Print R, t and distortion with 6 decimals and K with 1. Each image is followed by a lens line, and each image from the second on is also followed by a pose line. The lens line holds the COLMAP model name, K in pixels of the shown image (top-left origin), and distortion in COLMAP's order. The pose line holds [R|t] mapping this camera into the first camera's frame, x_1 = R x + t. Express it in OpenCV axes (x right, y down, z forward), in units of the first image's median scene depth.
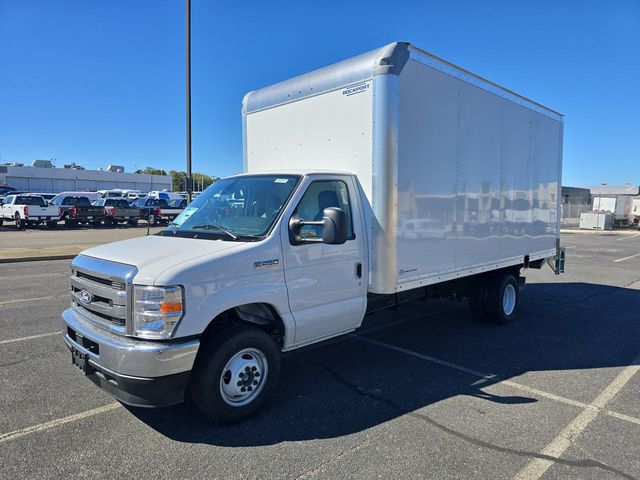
lens RADIAL K [[431.8, 0, 320.0], [0, 431.8, 240.0], [0, 0, 1]] dist [0.059982, -0.001125]
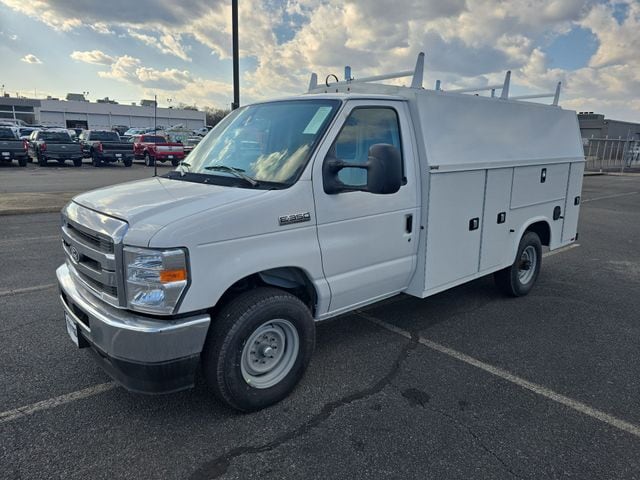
lens RADIAL K [[431.8, 0, 320.0], [0, 431.8, 240.0], [0, 0, 1]] dist [0.059982, -0.001125]
pose [[0.997653, 0.016269, -0.066517, -0.024612], [-0.006656, 0.989807, 0.142262, -0.015429], [0.068154, -0.141485, 0.987592, 0.216611]]
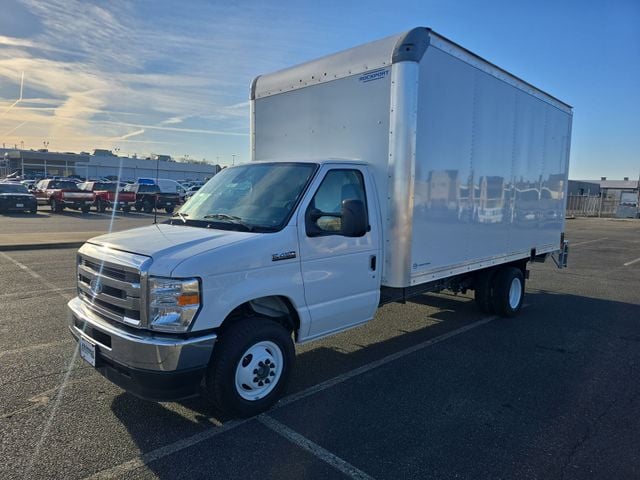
lens RADIAL K [[431.8, 0, 320.0], [0, 431.8, 240.0], [0, 0, 1]] dist [0.059982, -0.001125]
pose [[0.999680, 0.015840, 0.019713, -0.058484], [-0.016350, 0.999529, 0.025982, -0.006220], [-0.019292, -0.026296, 0.999468, 0.029502]]
